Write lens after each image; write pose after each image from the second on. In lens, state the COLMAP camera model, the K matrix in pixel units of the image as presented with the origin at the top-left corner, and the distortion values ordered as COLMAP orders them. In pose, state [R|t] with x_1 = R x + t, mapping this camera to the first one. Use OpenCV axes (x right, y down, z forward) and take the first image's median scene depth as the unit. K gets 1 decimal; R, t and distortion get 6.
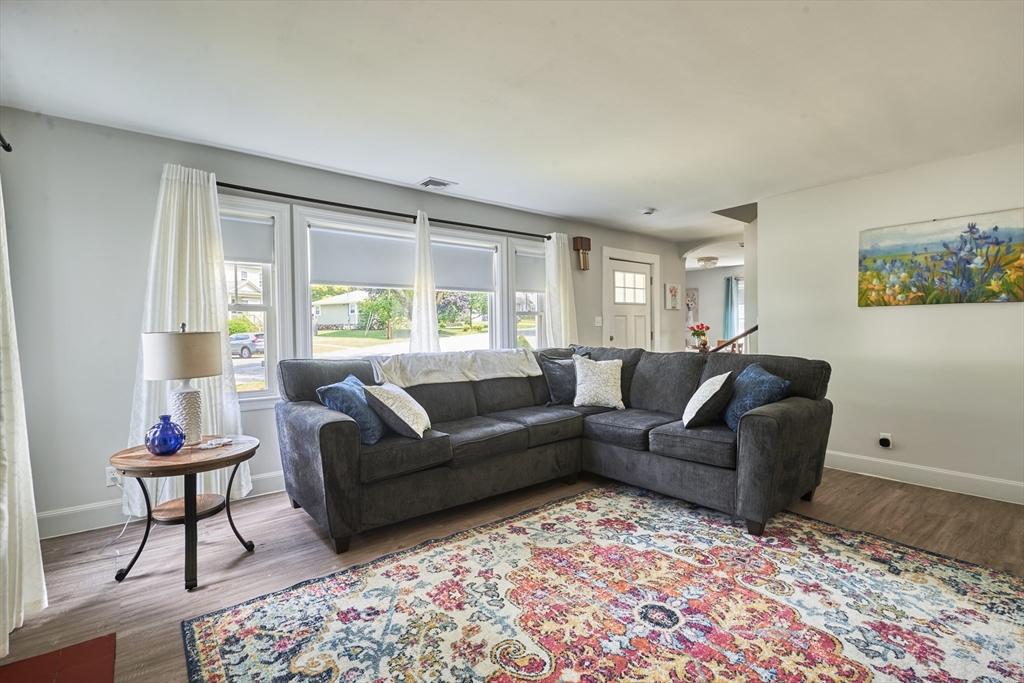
lens RADIAL K [[475.1, 0, 508.0], [0, 475.1, 336.0], [0, 0, 1]] dist [-0.000028, -0.002261]
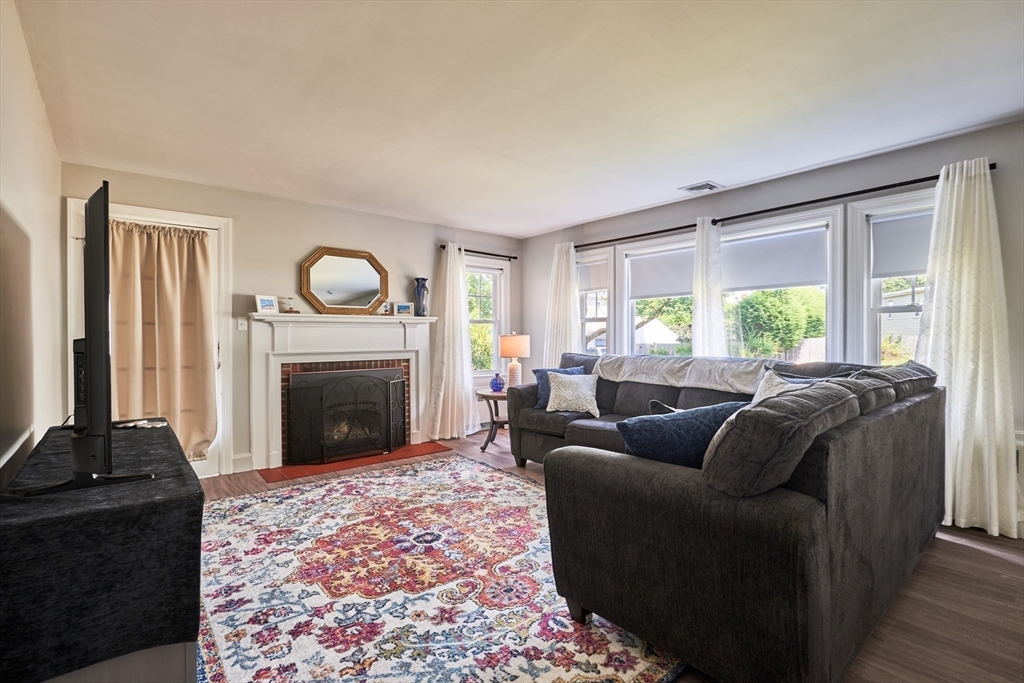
lens RADIAL K [[475.1, 0, 508.2], [0, 475.1, 340.9], [0, 0, 1]] dist [-0.000028, -0.002261]
pose [[0.005905, 0.018560, -0.999810, 1.548837], [-0.013696, 0.999735, 0.018477, -0.024659], [0.999889, 0.013585, 0.006158, 1.098735]]
